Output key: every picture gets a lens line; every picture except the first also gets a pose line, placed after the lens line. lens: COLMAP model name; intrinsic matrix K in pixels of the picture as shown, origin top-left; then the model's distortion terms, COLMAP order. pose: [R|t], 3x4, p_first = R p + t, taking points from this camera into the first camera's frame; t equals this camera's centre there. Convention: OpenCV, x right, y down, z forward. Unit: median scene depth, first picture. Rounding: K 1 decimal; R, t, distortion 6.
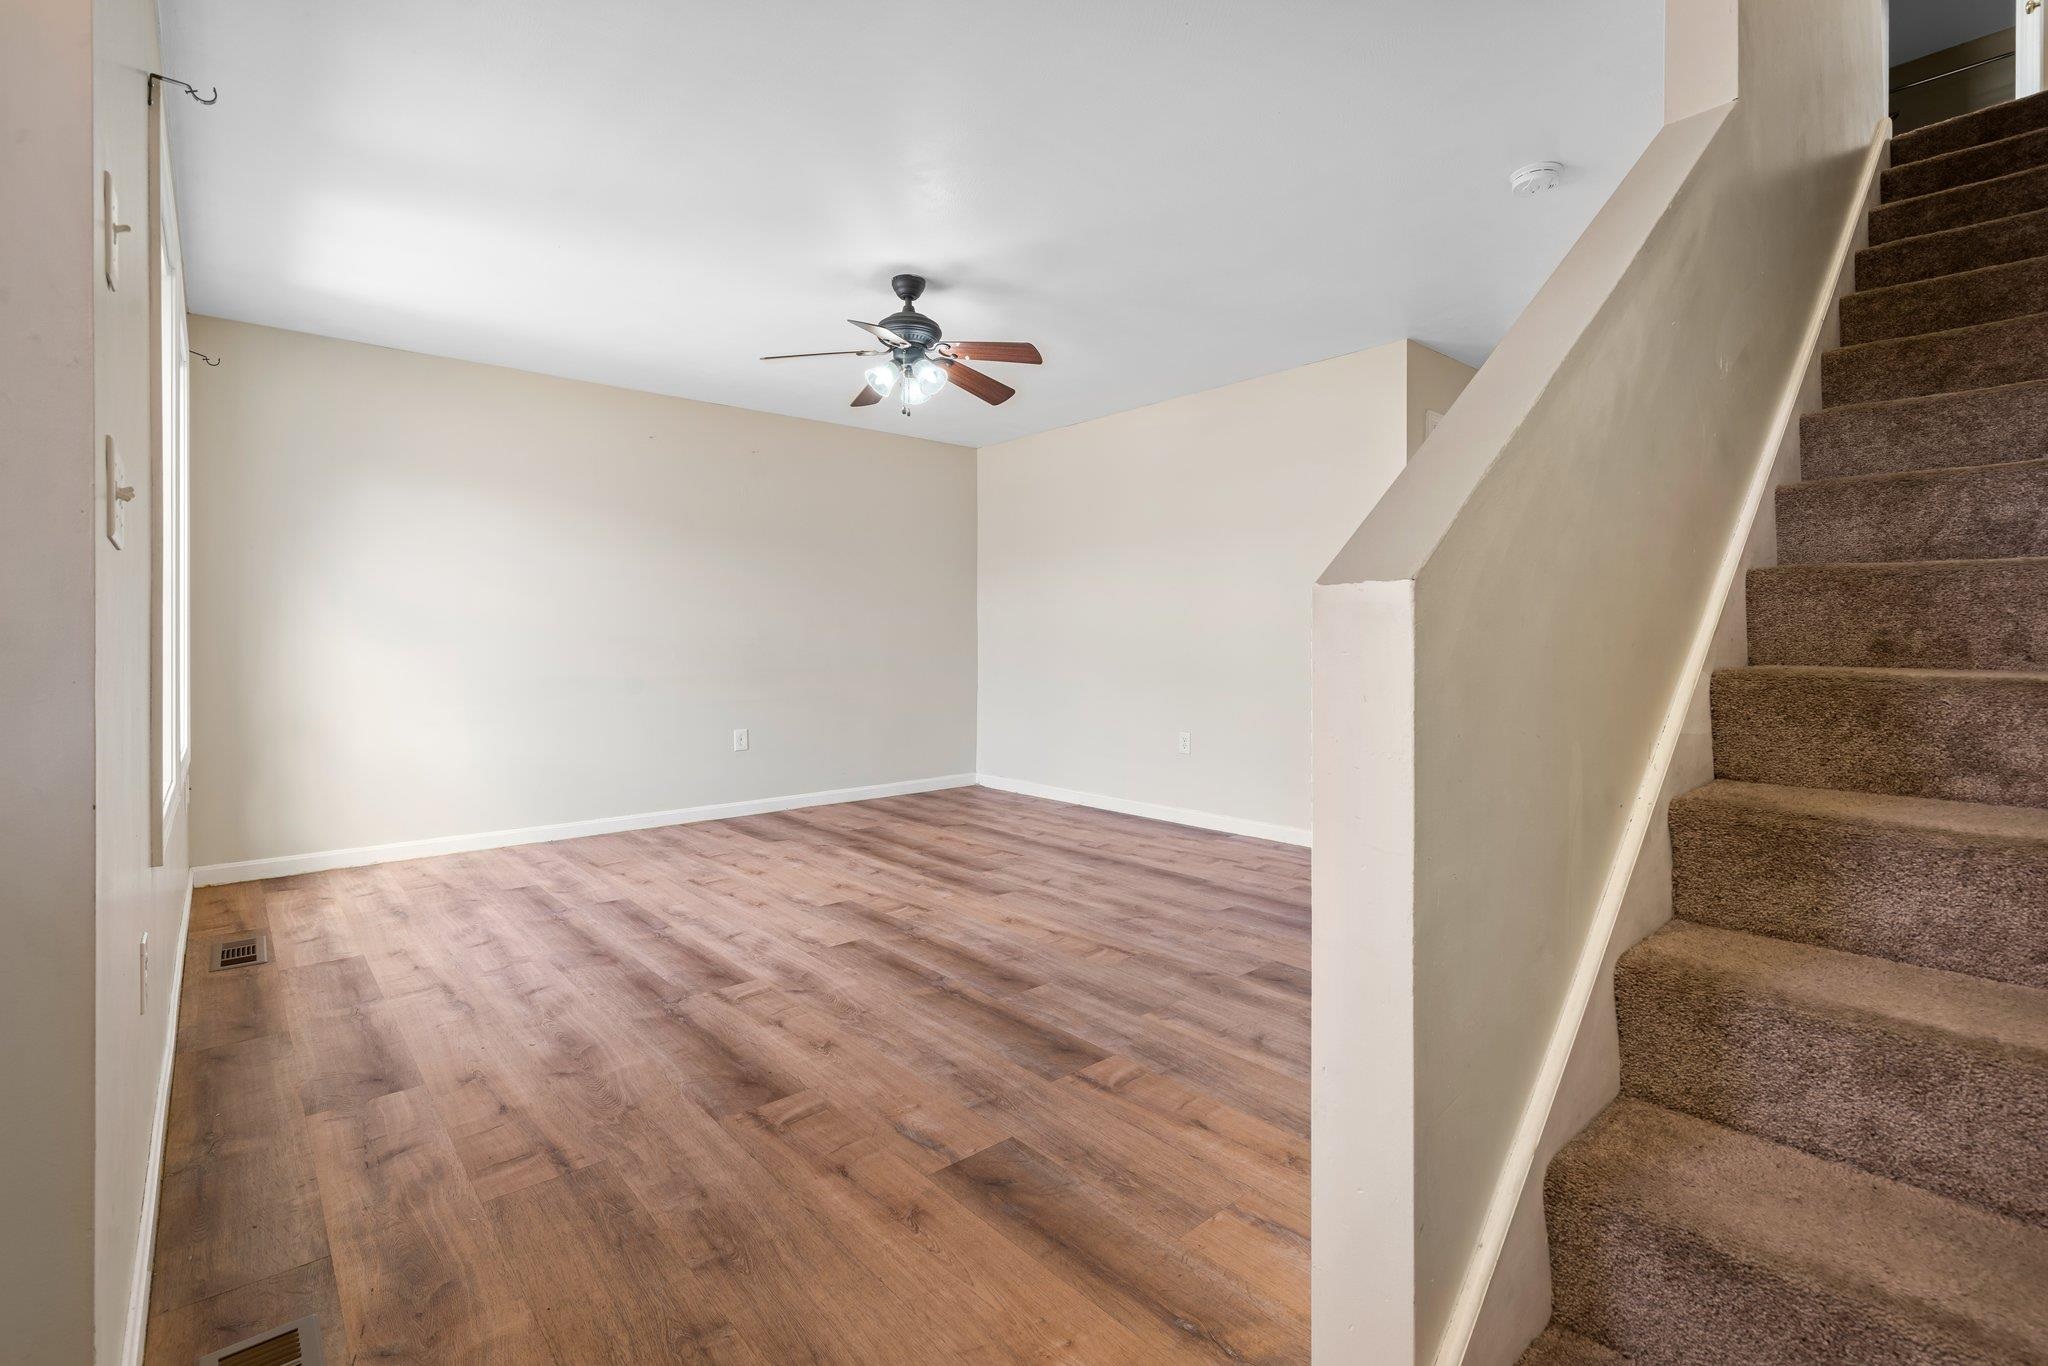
lens RADIAL K [[892.7, 0, 1018.4], [0, 892.7, 653.0], [0, 0, 1]] dist [-0.002412, 0.002729]
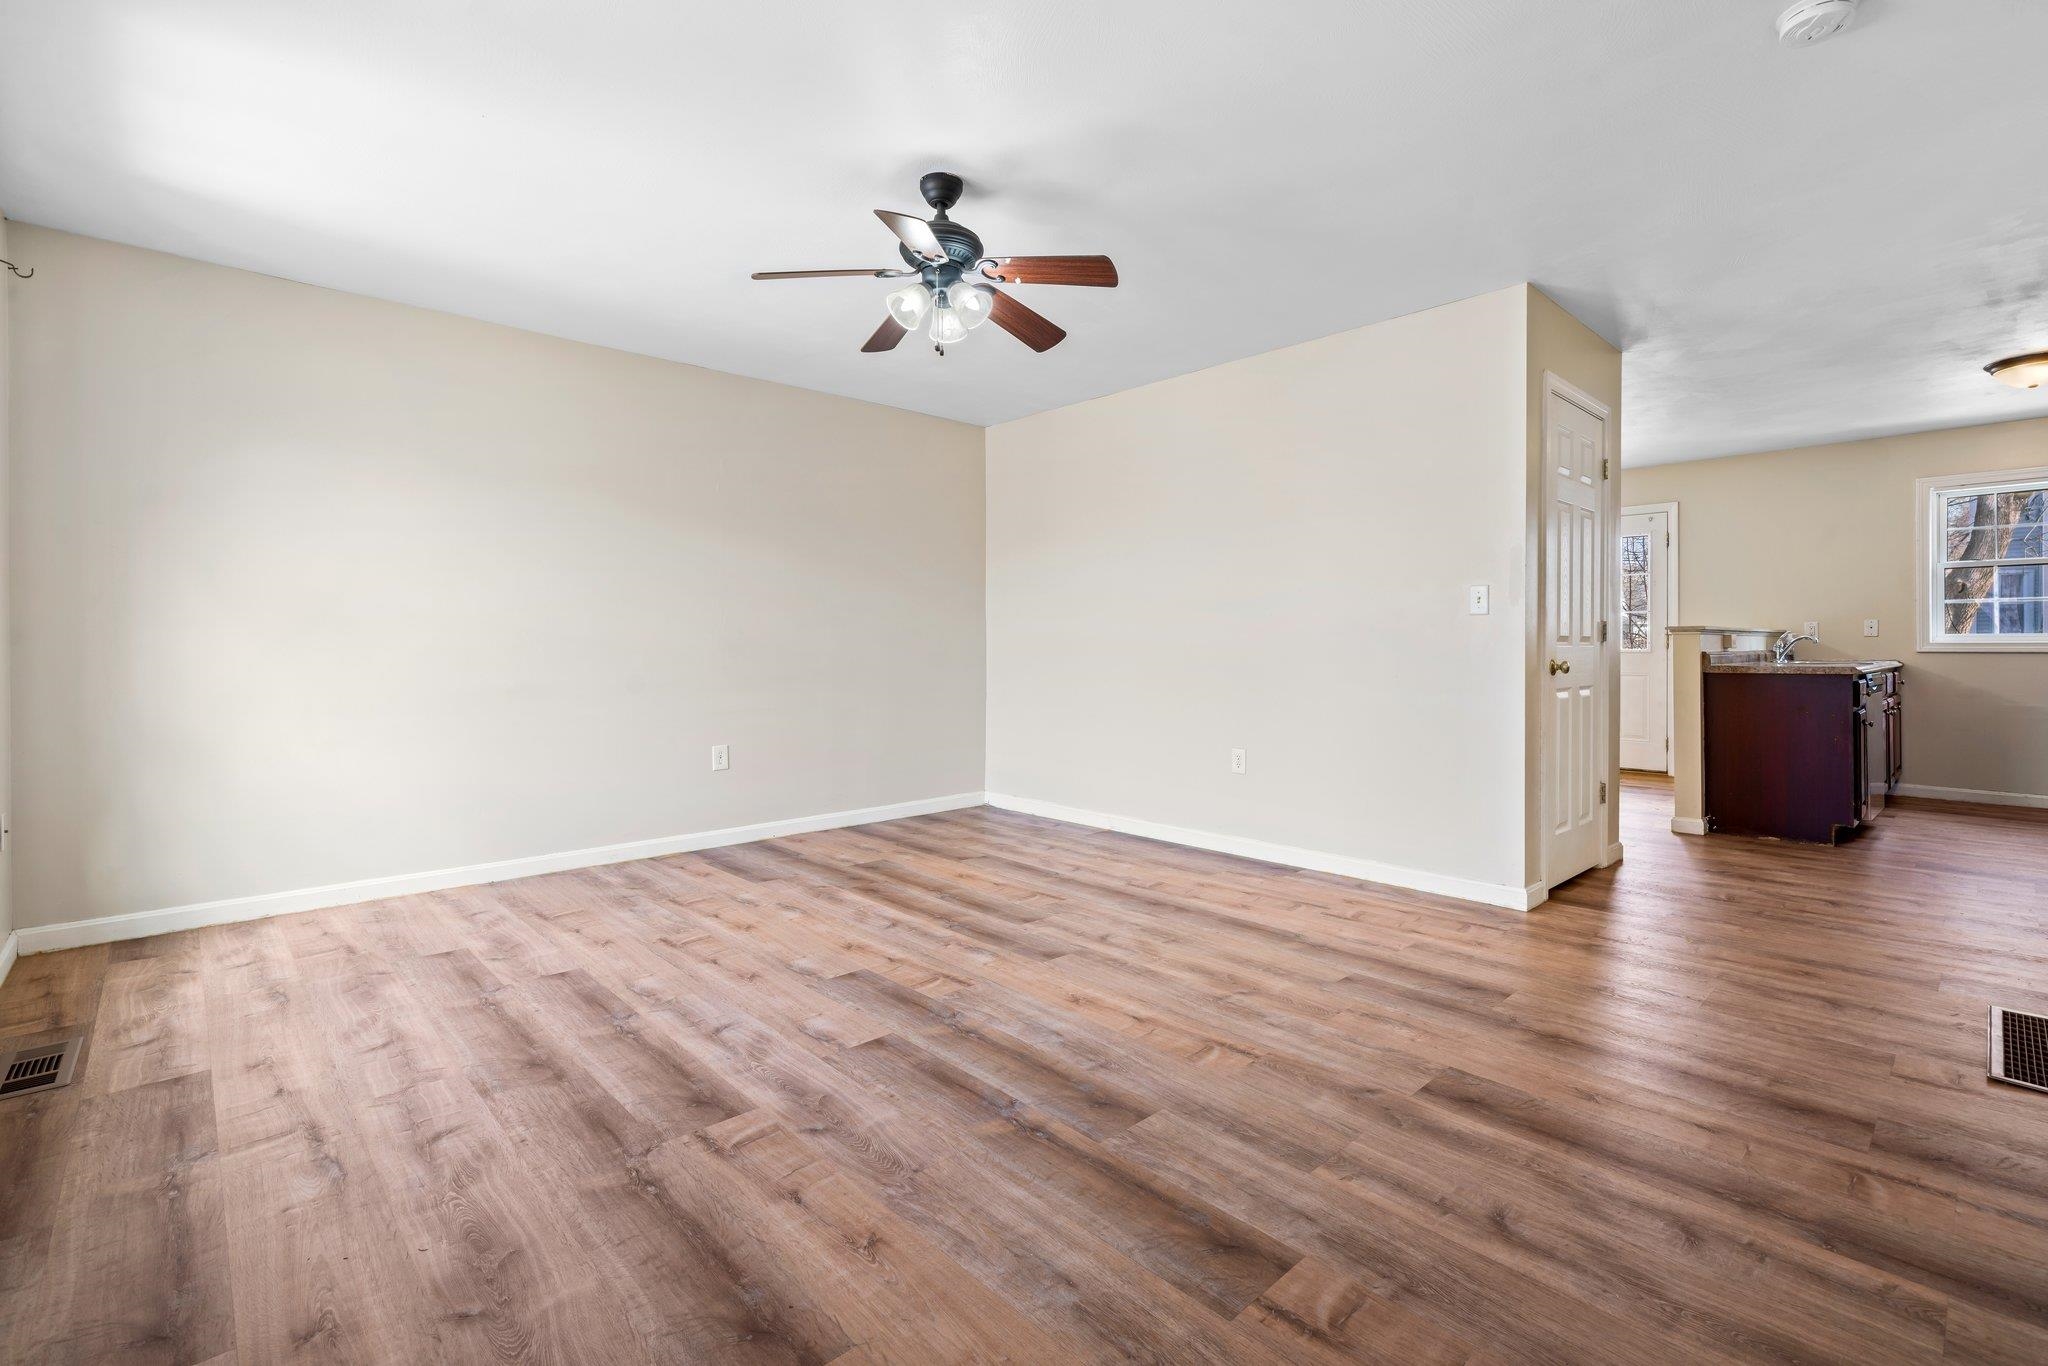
lens RADIAL K [[892.7, 0, 1019.5], [0, 892.7, 667.9], [0, 0, 1]] dist [-0.002412, 0.002729]
pose [[0.999492, 0.000935, 0.031862, -0.091771], [-0.001351, 0.999914, 0.013035, -0.001105], [-0.031847, -0.013071, 0.999407, 0.243216]]
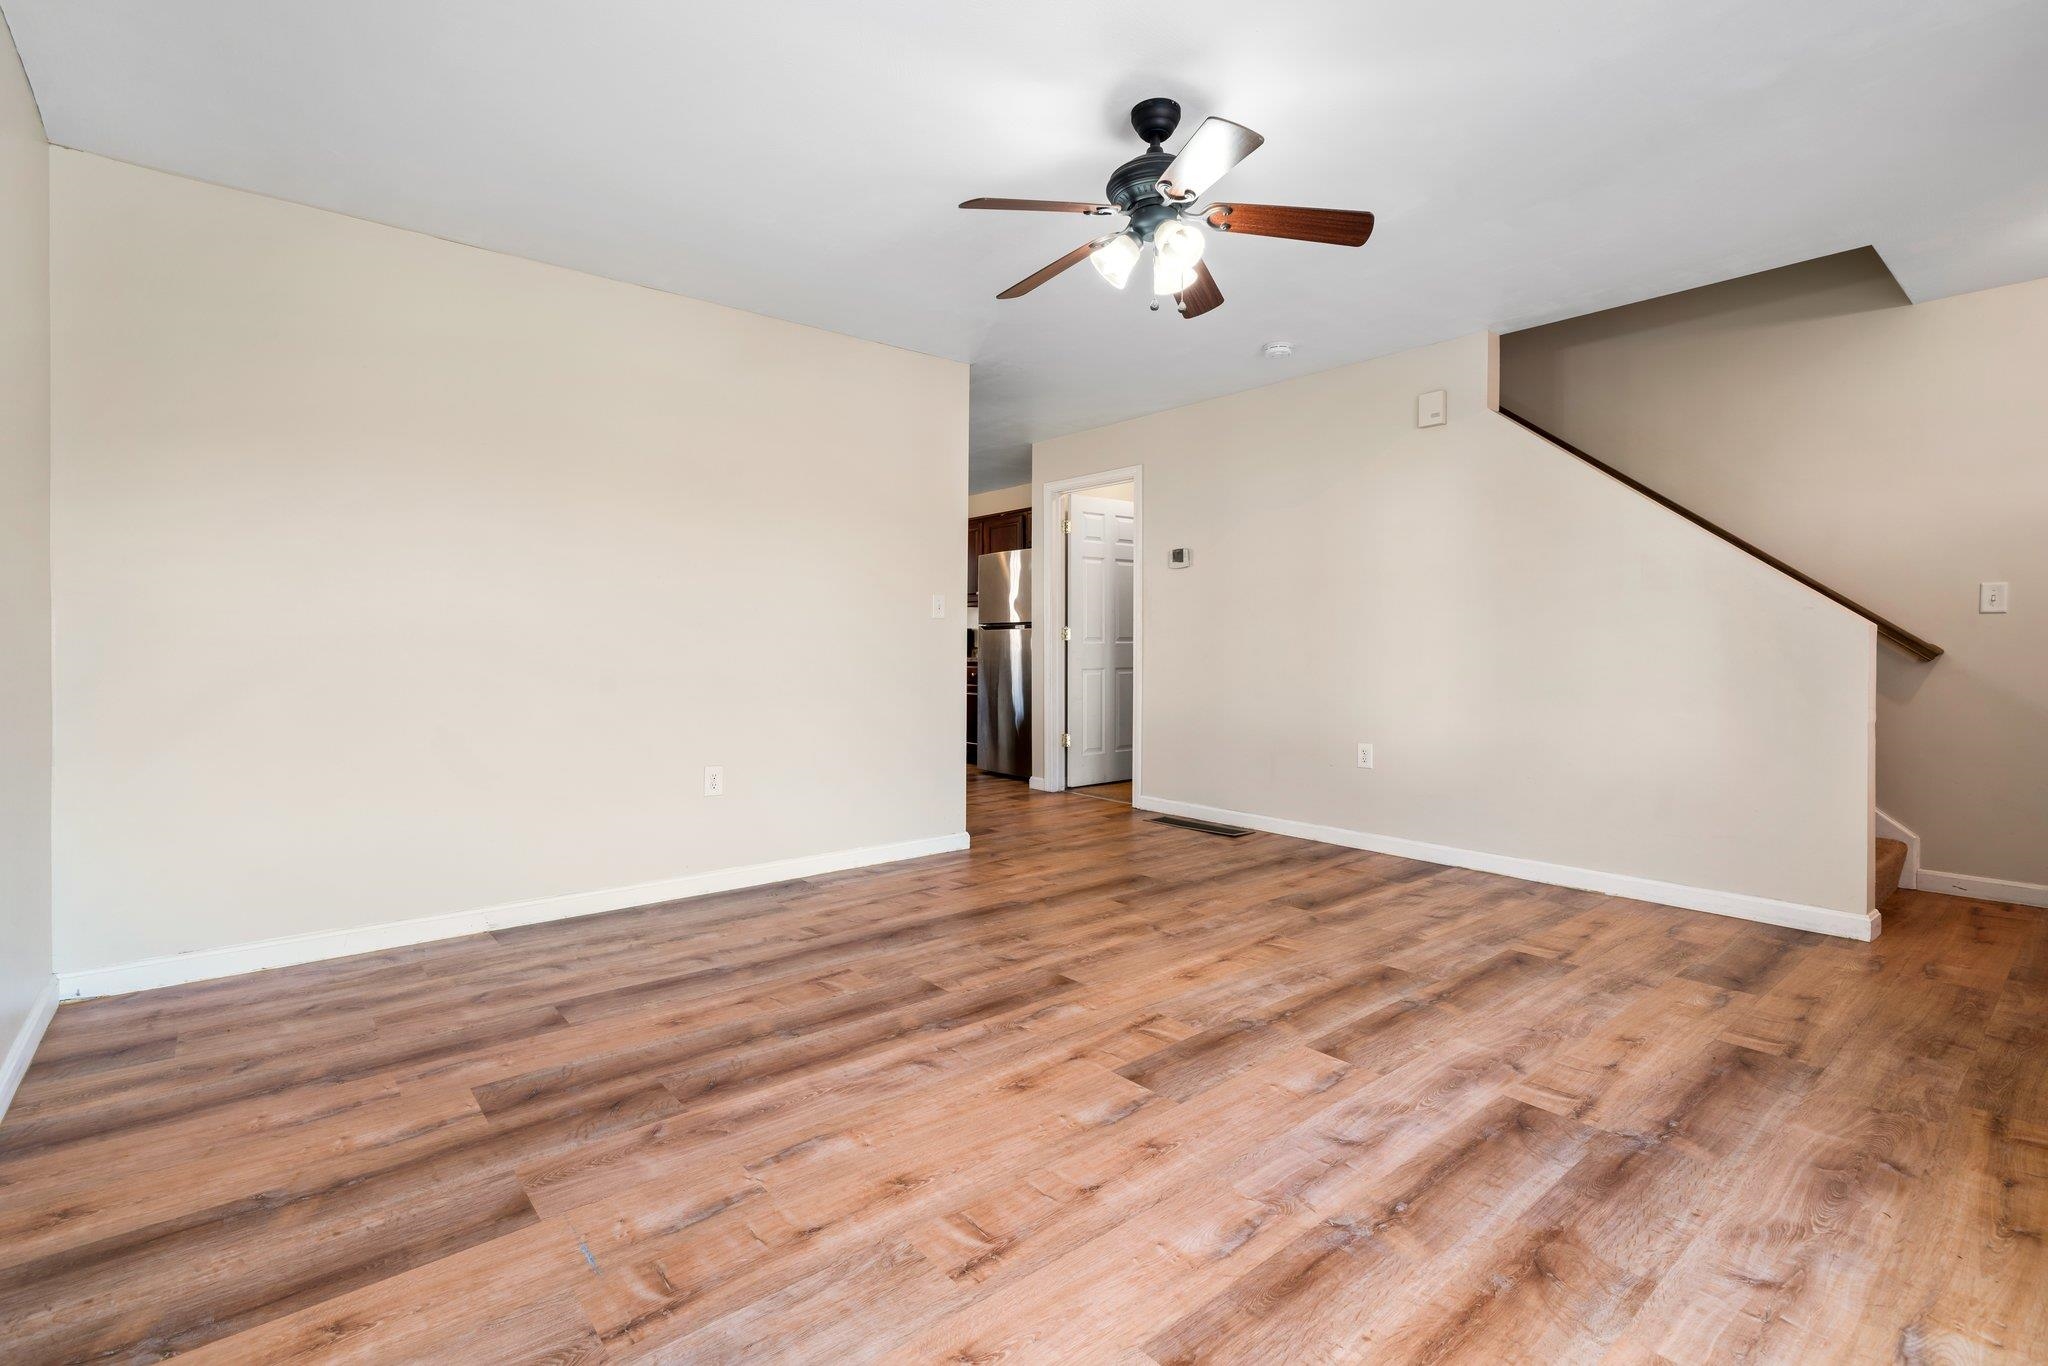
lens RADIAL K [[936.7, 0, 977.7], [0, 936.7, 660.2], [0, 0, 1]] dist [0.000595, 0.002043]
pose [[0.051928, -0.015188, 0.998535, -0.981208], [0.009729, 0.999845, 0.014702, -0.018835], [-0.998603, 0.008951, 0.052067, 1.242941]]
